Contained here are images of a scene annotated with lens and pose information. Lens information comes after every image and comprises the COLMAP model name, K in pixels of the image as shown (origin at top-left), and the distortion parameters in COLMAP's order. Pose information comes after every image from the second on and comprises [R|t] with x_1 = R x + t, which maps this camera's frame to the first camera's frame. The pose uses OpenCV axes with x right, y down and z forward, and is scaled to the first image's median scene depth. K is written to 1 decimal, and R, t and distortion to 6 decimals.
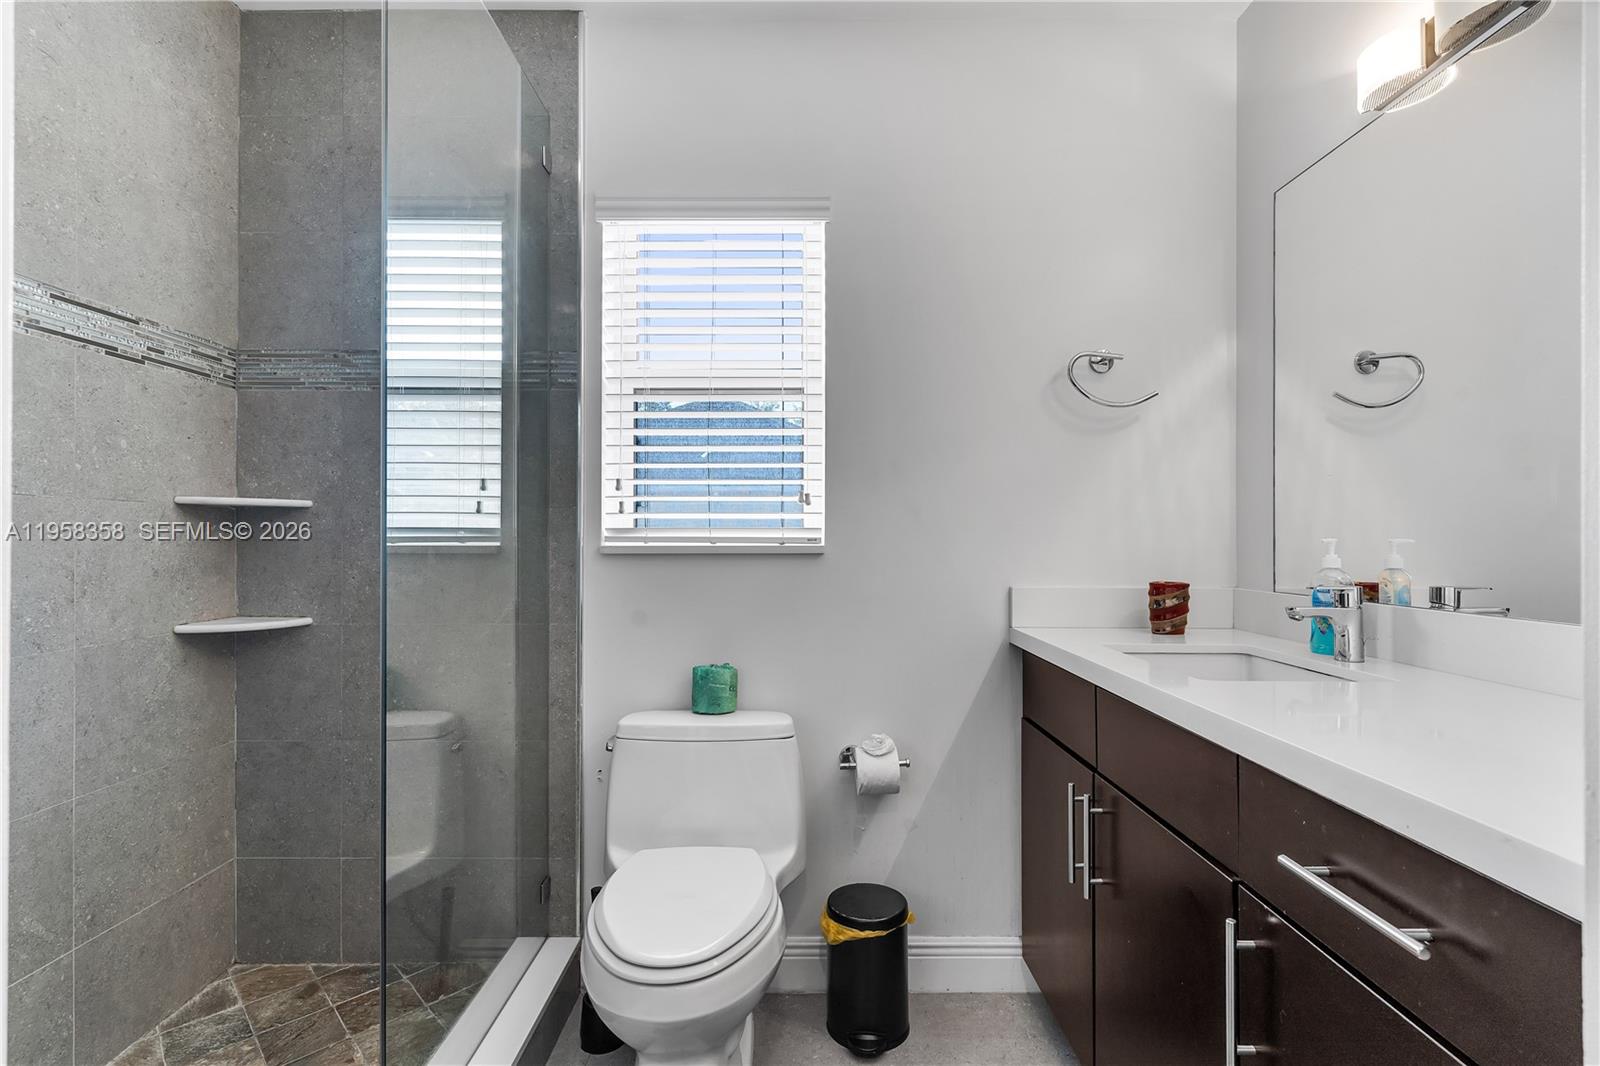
lens RADIAL K [[778.9, 0, 786.6], [0, 778.9, 533.4], [0, 0, 1]] dist [0.005092, -0.000109]
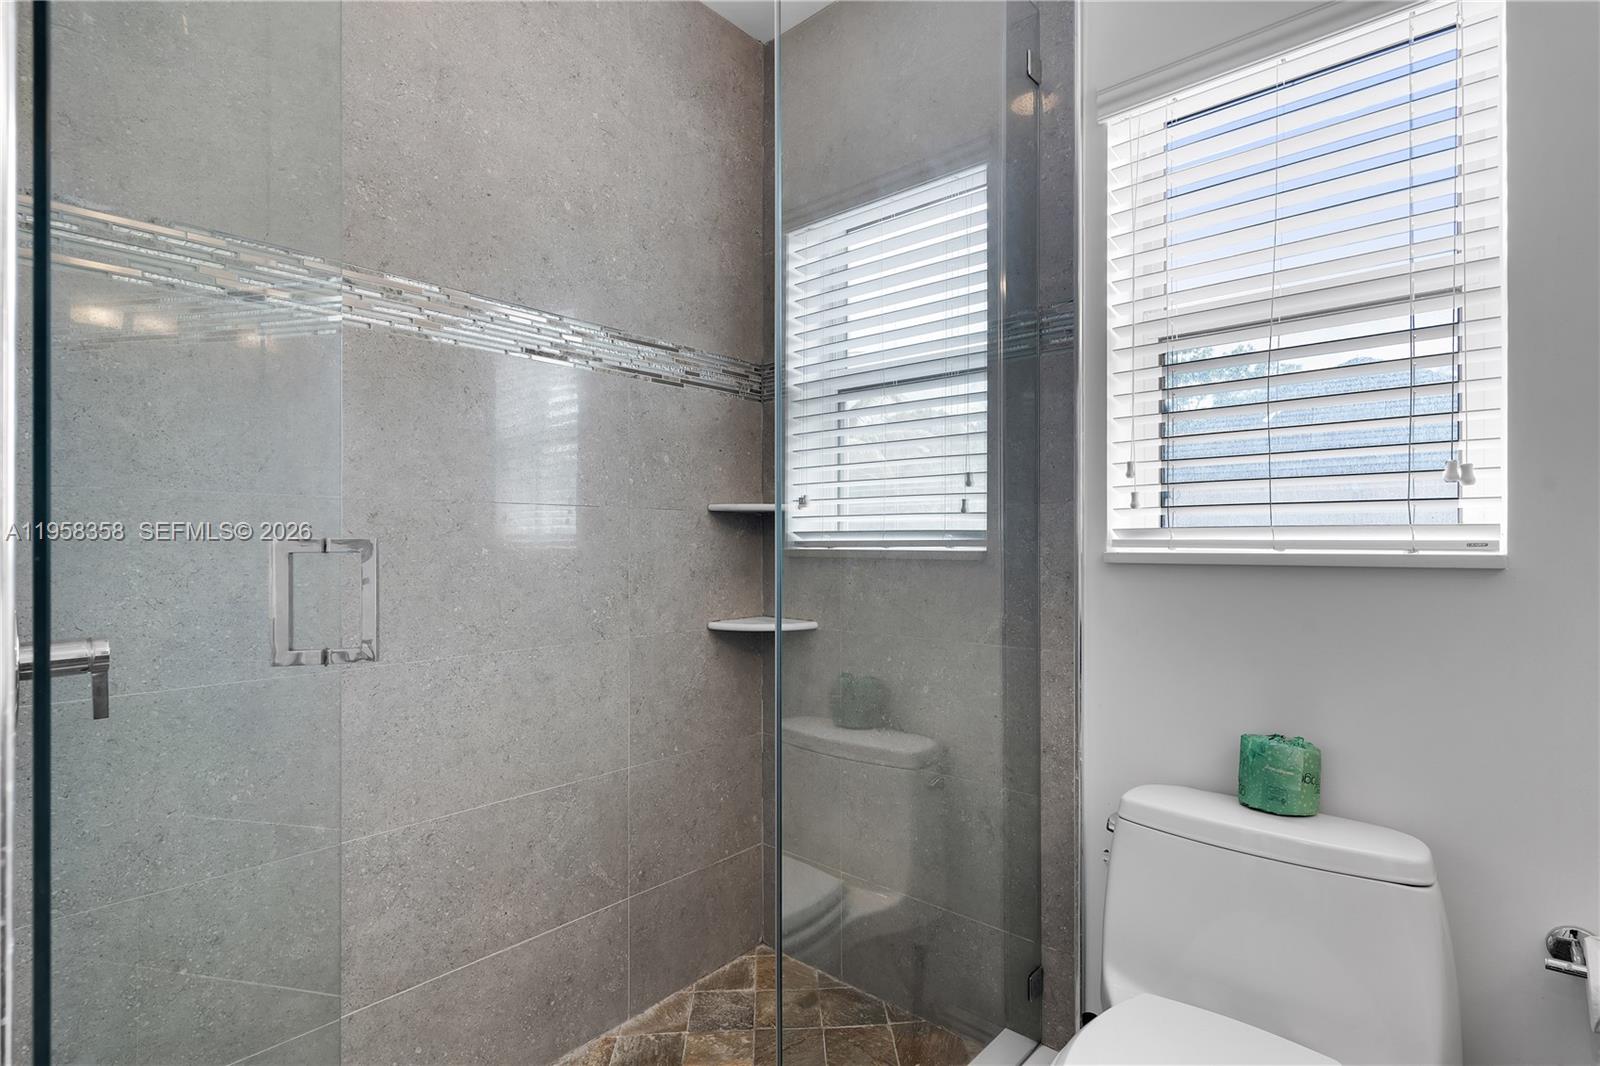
lens RADIAL K [[778.9, 0, 806.9], [0, 778.9, 538.5], [0, 0, 1]] dist [0.005092, -0.000109]
pose [[0.753832, -0.004148, -0.657054, 0.039791], [0.005190, 0.999986, -0.000359, 0.001313], [0.657047, -0.003139, 0.753843, 0.249388]]
